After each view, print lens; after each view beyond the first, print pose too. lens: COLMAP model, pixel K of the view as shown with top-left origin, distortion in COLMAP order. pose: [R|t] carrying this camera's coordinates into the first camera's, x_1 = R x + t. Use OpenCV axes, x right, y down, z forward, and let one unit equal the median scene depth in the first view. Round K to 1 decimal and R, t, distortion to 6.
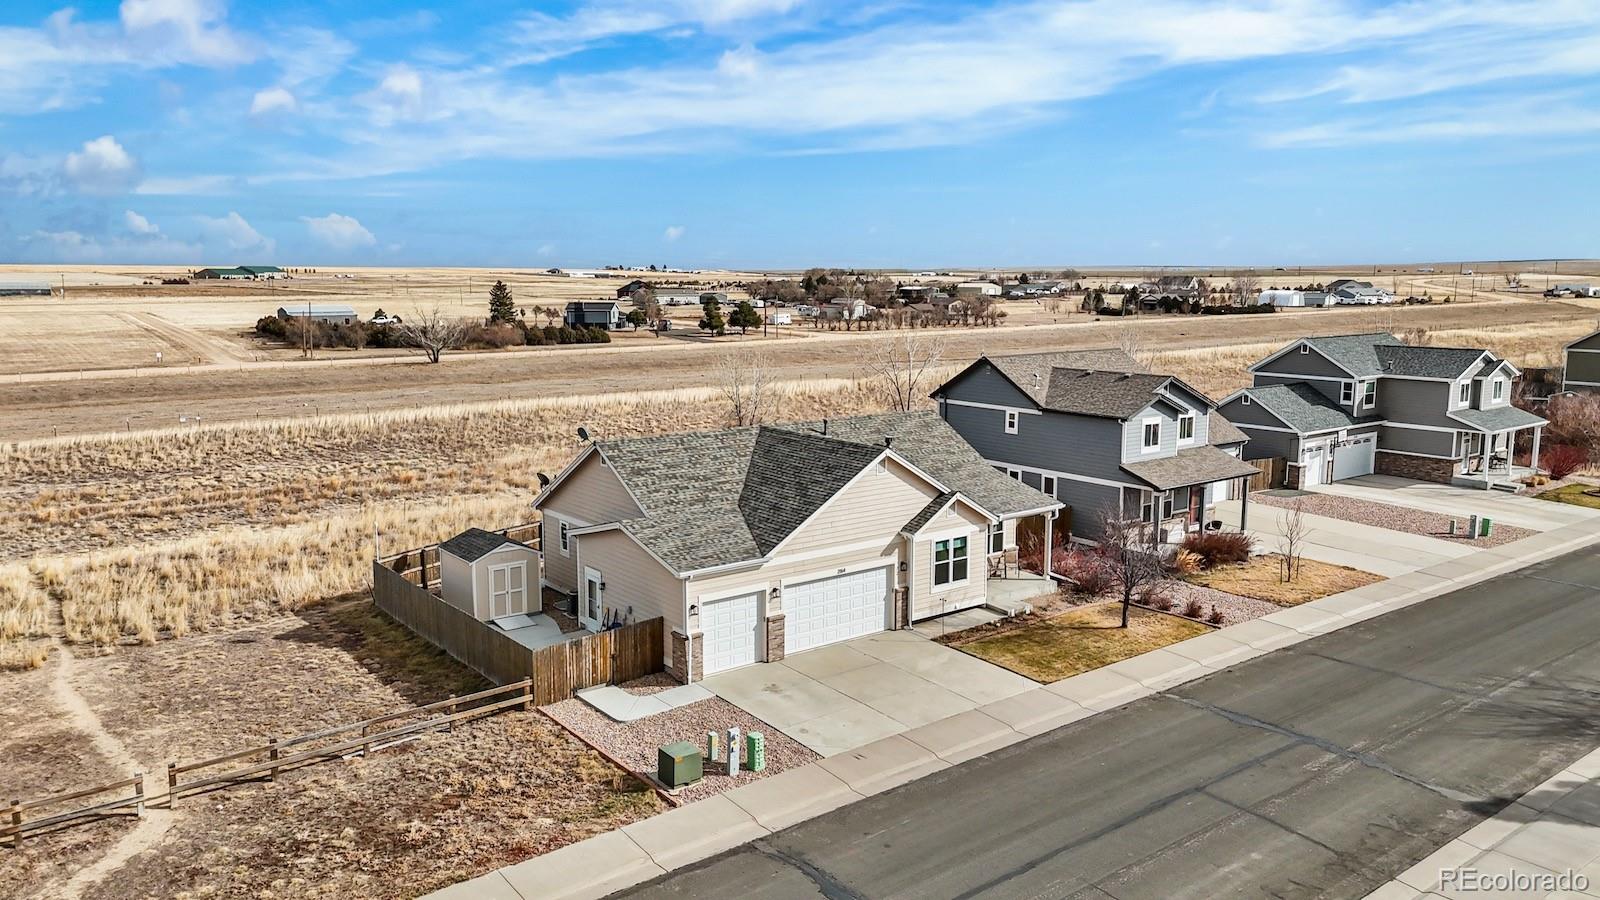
lens RADIAL K [[1161.7, 0, 805.5], [0, 1161.7, 446.6], [0, 0, 1]] dist [0.070315, -0.050972]
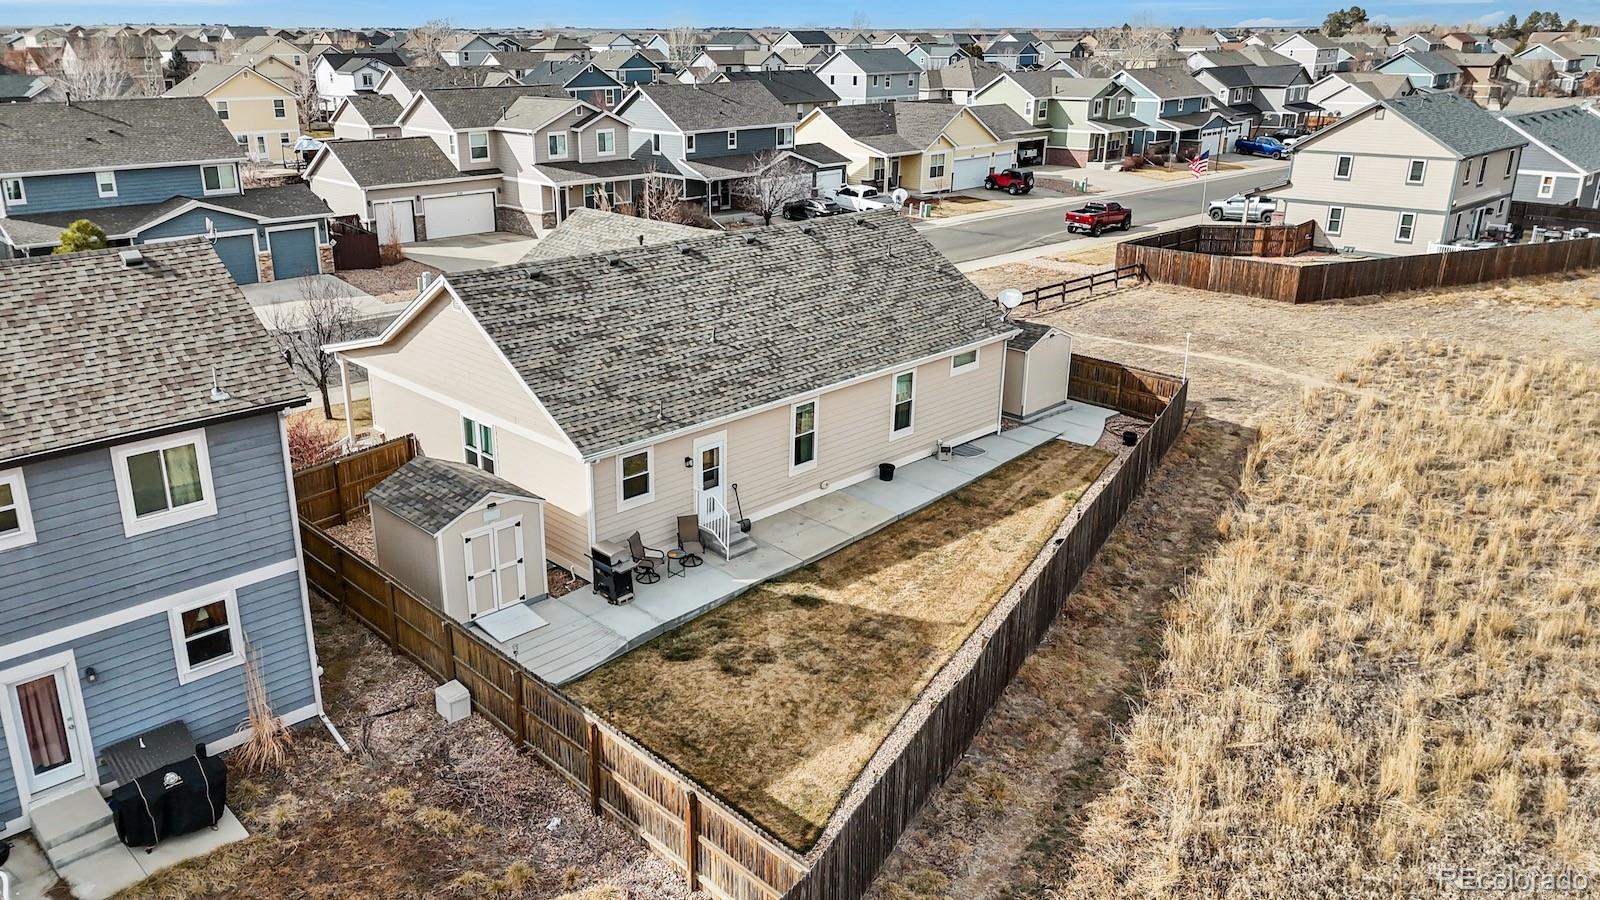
lens RADIAL K [[1161.7, 0, 751.1], [0, 1161.7, 482.5], [0, 0, 1]] dist [0.070315, -0.050972]
pose [[-0.995606, 0.036005, -0.086441, 0.017426], [-0.011406, 0.869619, 0.493592, -0.269804], [0.092943, 0.492410, -0.865387, 1.887873]]
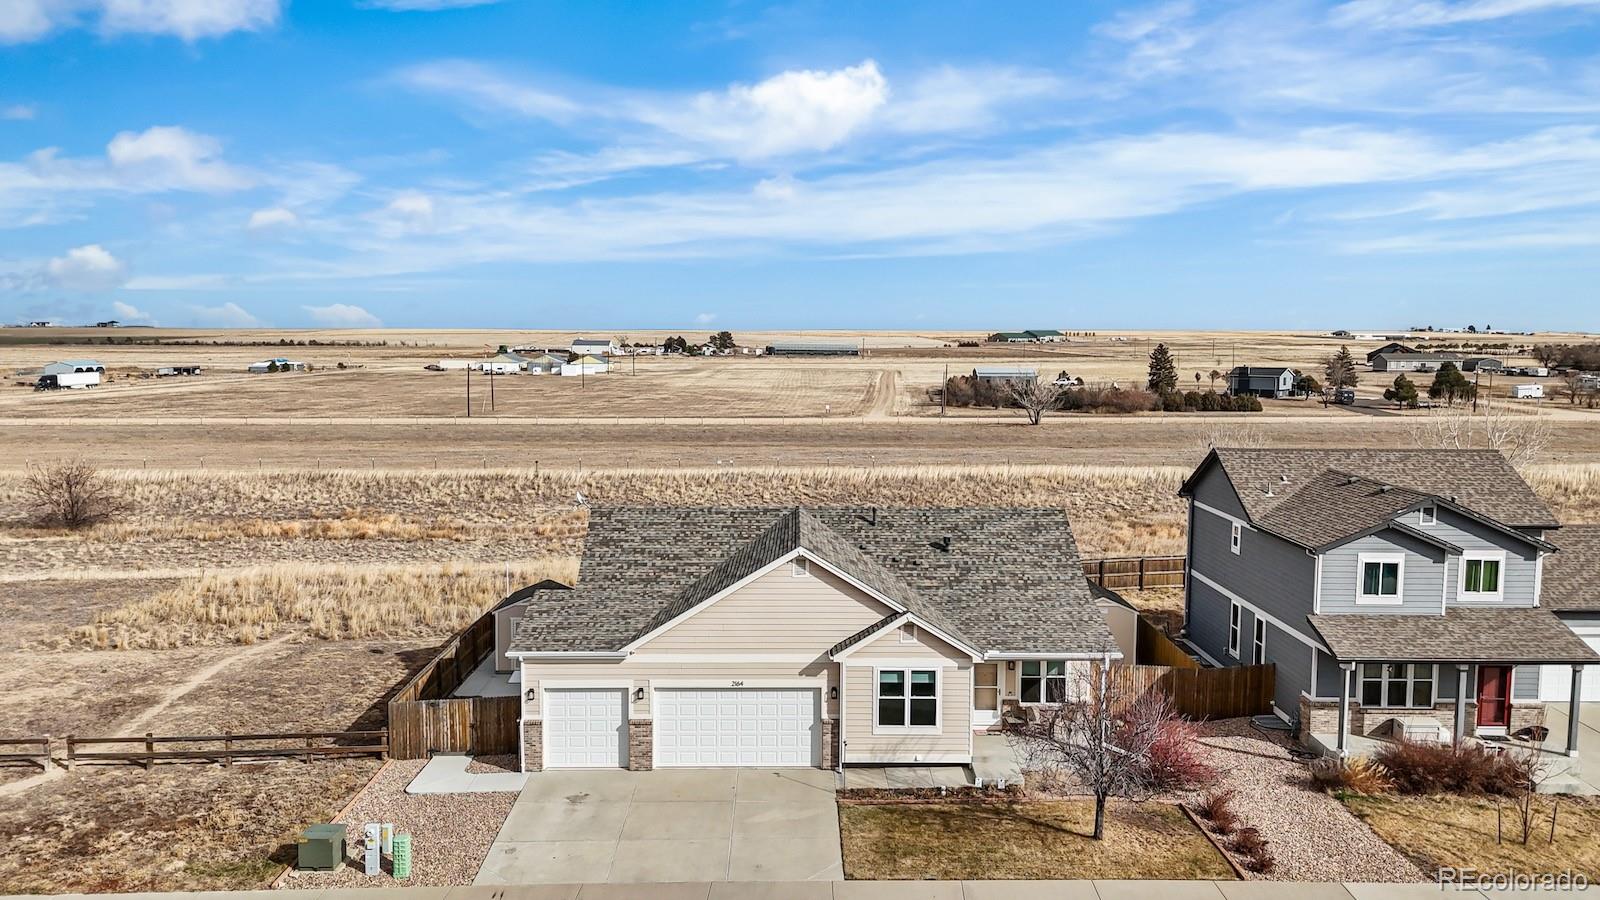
lens RADIAL K [[1161.7, 0, 805.5], [0, 1161.7, 473.6], [0, 0, 1]] dist [0.070315, -0.050972]
pose [[0.798819, 0.075436, -0.596823, 0.542519], [-0.093247, 0.995642, 0.001039, -0.050069], [0.594301, 0.054822, 0.802372, 0.316741]]
